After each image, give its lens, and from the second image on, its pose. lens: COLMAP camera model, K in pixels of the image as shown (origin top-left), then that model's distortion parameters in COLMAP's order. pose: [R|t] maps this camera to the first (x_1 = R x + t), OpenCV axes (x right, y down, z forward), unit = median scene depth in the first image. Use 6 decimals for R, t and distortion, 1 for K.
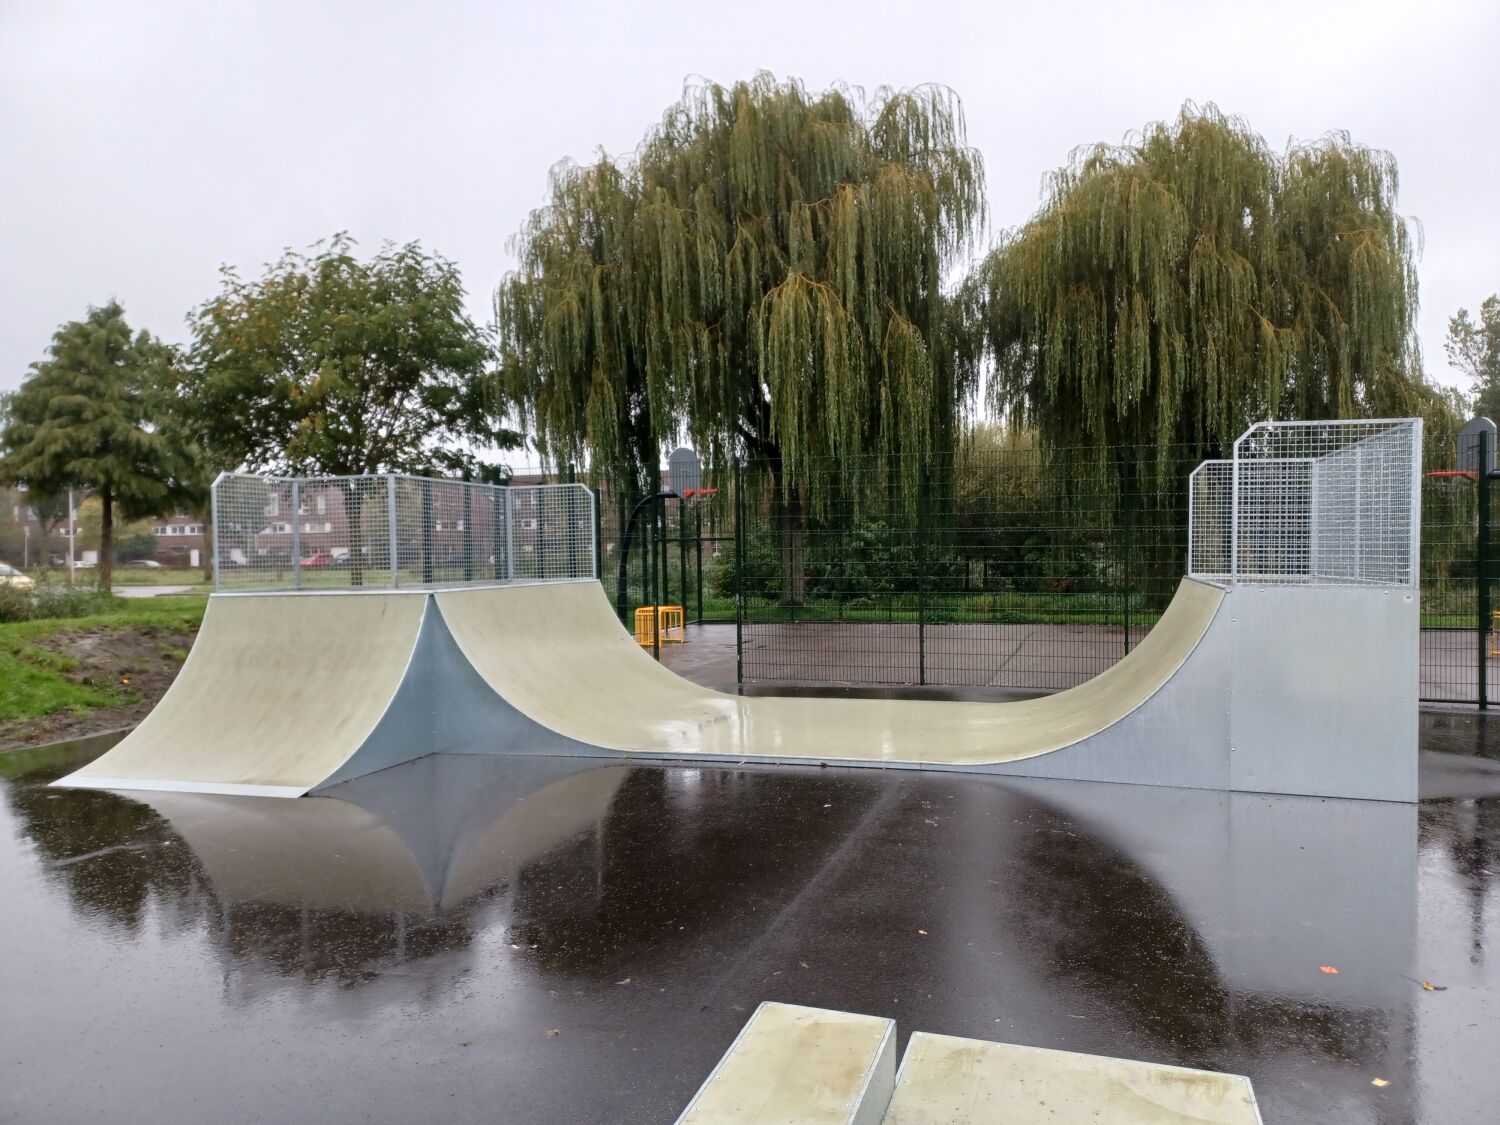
lens RADIAL K [[1100.0, 0, 747.2], [0, 1100.0, 569.7], [0, 0, 1]] dist [0.037477, -0.011369]
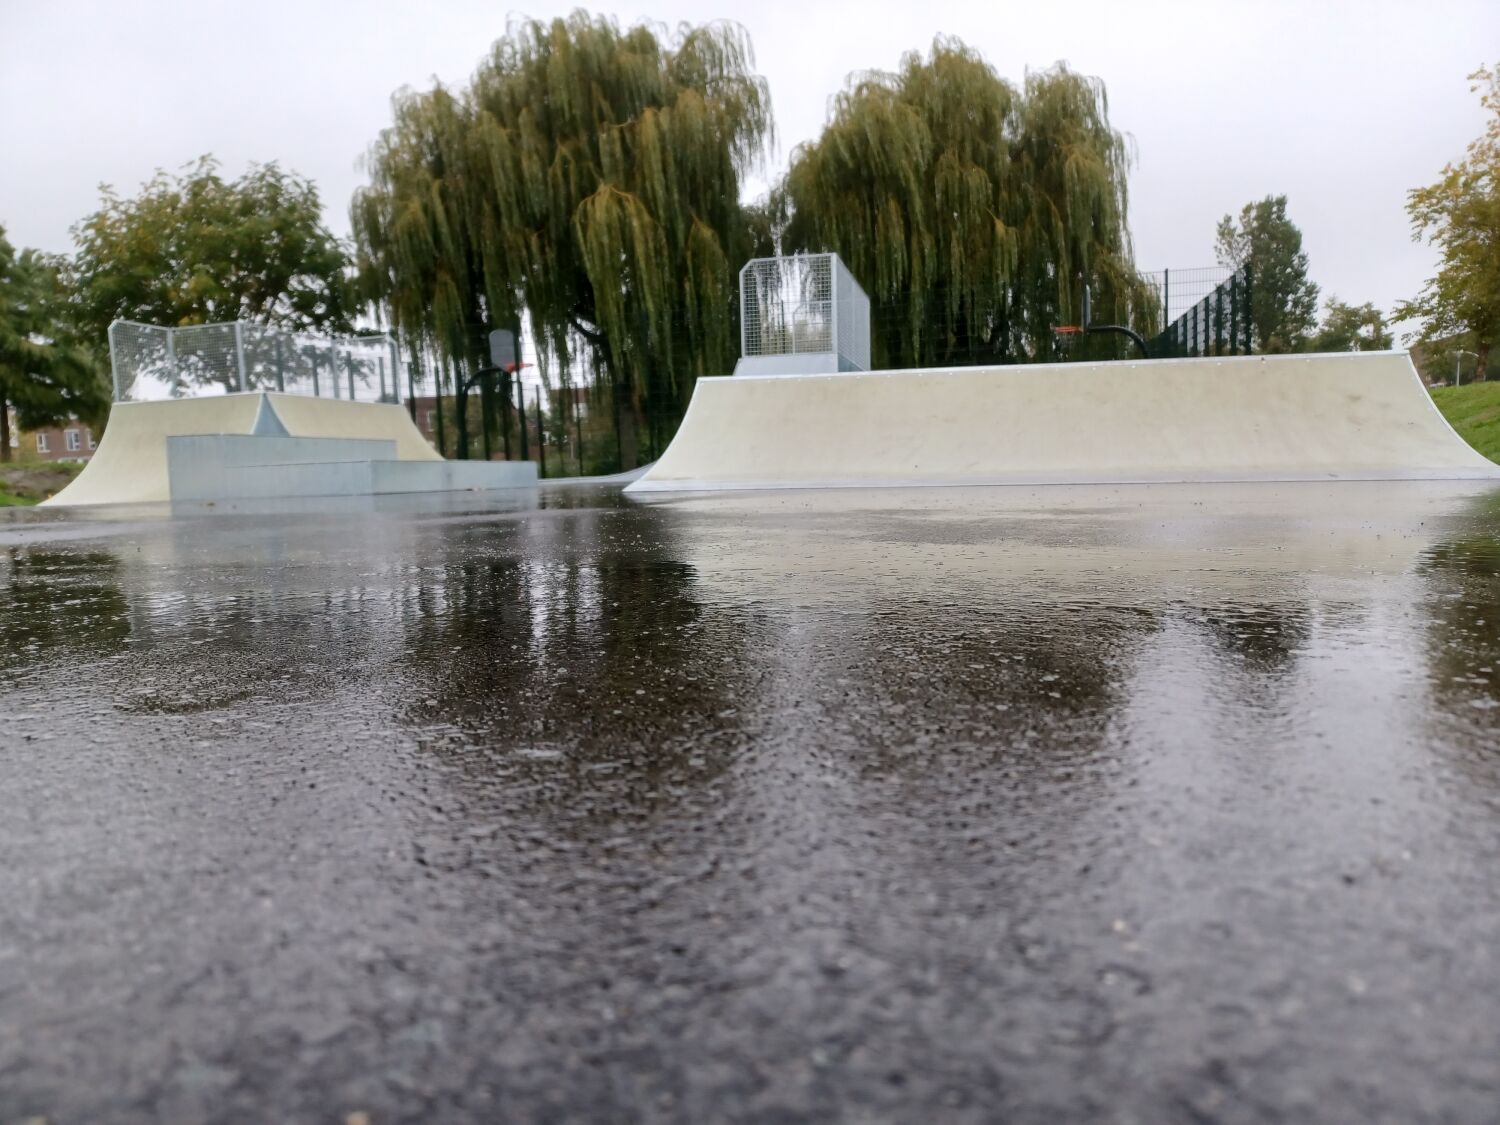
lens RADIAL K [[1100.0, 0, 744.4], [0, 1100.0, 561.5], [0, 0, 1]] dist [0.037477, -0.011369]
pose [[0.996684, -0.038653, 0.071596, 0.084088], [0.034672, 0.997826, 0.056043, 0.067606], [-0.073607, -0.053375, 0.995858, -0.197579]]
